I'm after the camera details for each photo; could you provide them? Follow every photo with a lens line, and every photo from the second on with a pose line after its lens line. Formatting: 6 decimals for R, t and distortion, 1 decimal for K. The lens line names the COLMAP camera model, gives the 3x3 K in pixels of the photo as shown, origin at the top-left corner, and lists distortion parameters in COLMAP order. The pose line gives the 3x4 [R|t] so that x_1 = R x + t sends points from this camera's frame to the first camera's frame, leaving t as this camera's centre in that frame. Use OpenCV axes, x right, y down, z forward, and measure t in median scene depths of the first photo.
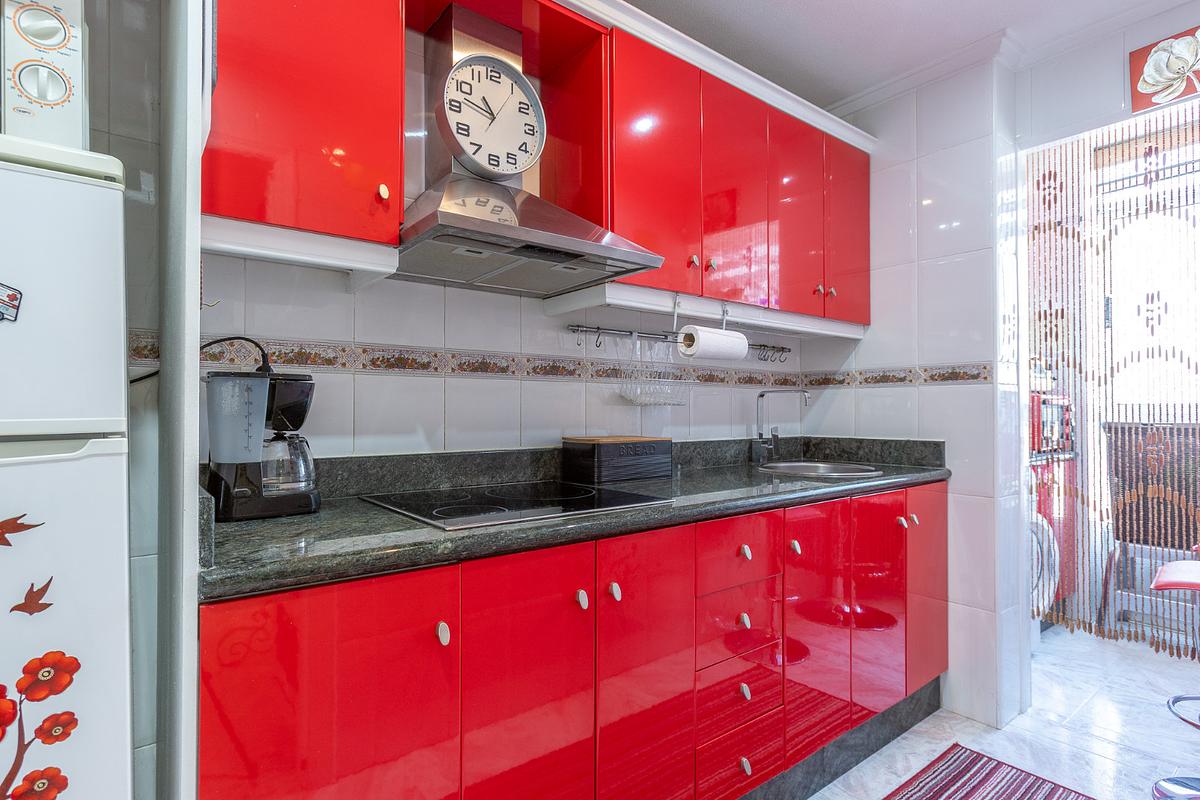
lens RADIAL K [[619.6, 0, 591.5], [0, 619.6, 403.4], [0, 0, 1]] dist [-0.003633, -0.000988]
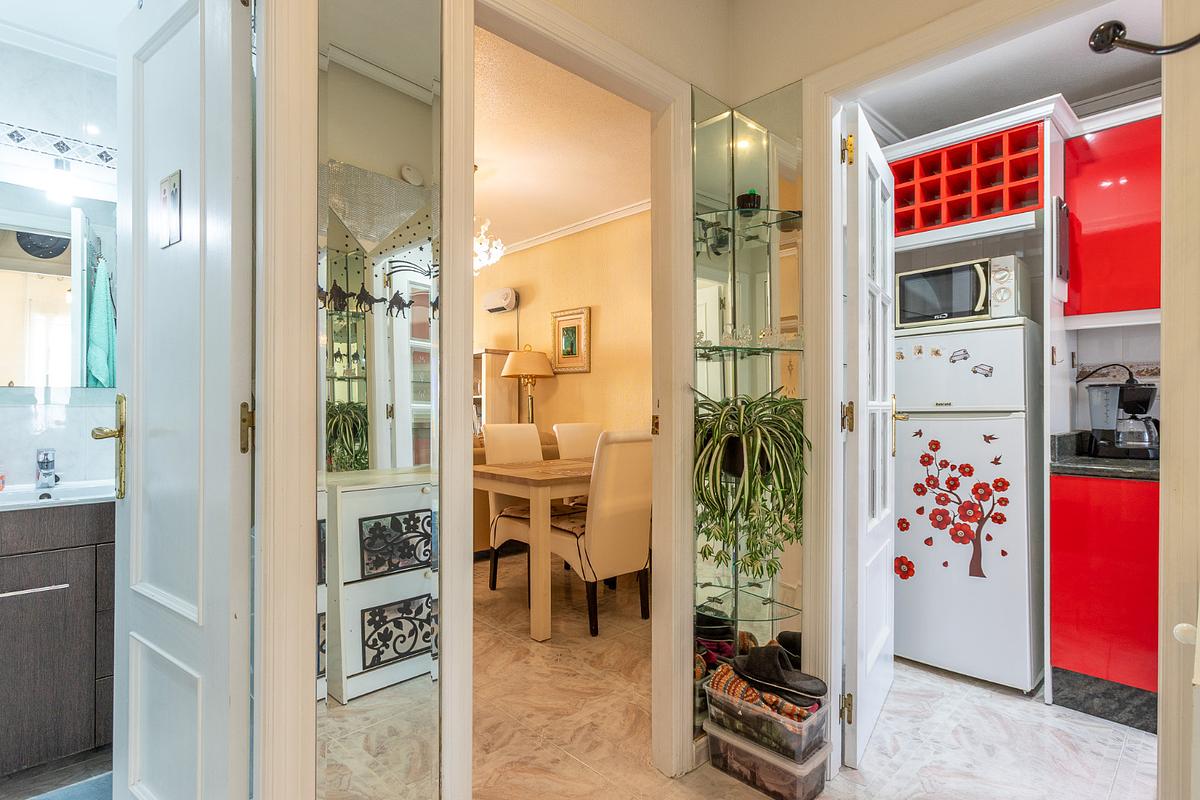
lens RADIAL K [[619.6, 0, 591.5], [0, 619.6, 403.4], [0, 0, 1]] dist [-0.003633, -0.000988]
pose [[0.115861, -0.002343, -0.993263, 1.835644], [0.011256, 0.999936, -0.001046, -0.007589], [0.993202, -0.011059, 0.115880, -1.319214]]
